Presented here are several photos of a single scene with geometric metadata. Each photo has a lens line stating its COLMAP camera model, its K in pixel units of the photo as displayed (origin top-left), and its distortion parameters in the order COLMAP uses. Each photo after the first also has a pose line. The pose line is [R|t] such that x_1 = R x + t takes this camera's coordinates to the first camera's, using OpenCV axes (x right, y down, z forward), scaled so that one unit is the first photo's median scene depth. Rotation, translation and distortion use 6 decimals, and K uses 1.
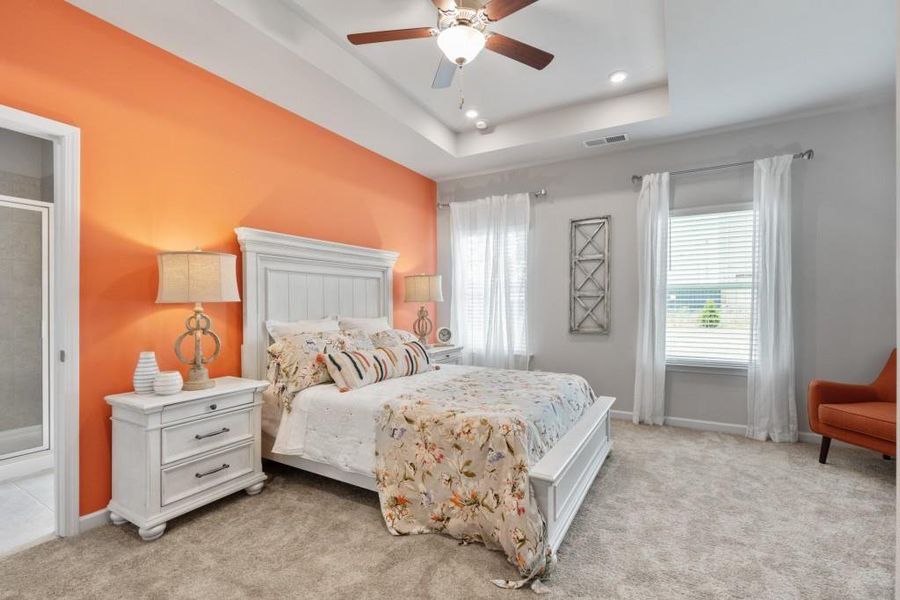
lens RADIAL K [[418.1, 0, 450.0], [0, 418.1, 300.0], [0, 0, 1]] dist [-0.000722, -0.000095]
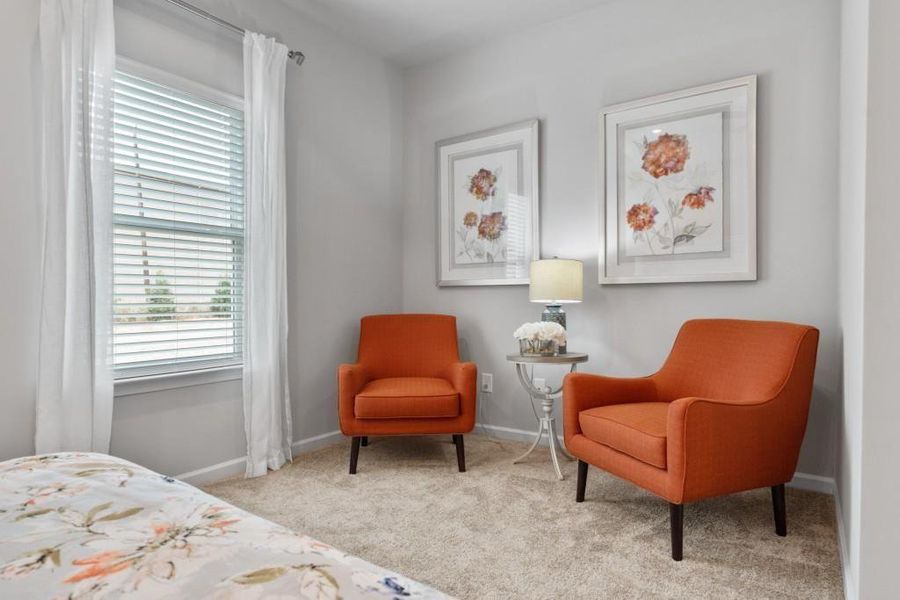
lens RADIAL K [[518.9, 0, 452.6], [0, 518.9, 305.4], [0, 0, 1]] dist [0.002248, 0.001202]
pose [[0.075556, -0.004244, 0.997133, -0.022946], [-0.003904, 0.999982, 0.004552, 0.073287], [-0.997134, -0.004237, 0.075538, 0.663557]]
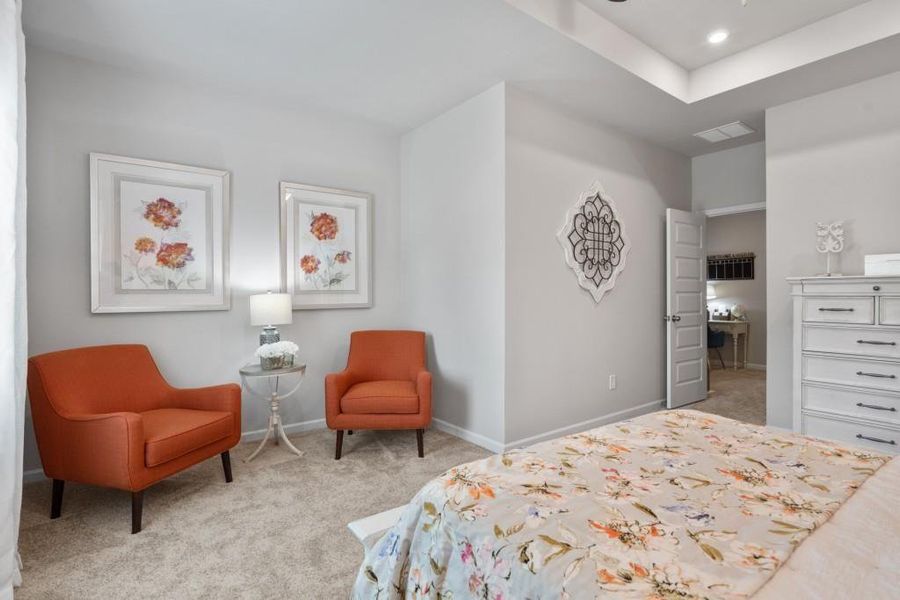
lens RADIAL K [[418.1, 0, 450.0], [0, 418.1, 300.0], [0, 0, 1]] dist [-0.000722, -0.000095]
pose [[-0.909753, 0.011204, 0.414999, 0.131127], [0.010784, 0.999936, -0.003355, 0.020746], [-0.415010, 0.001423, -0.909816, 1.244612]]
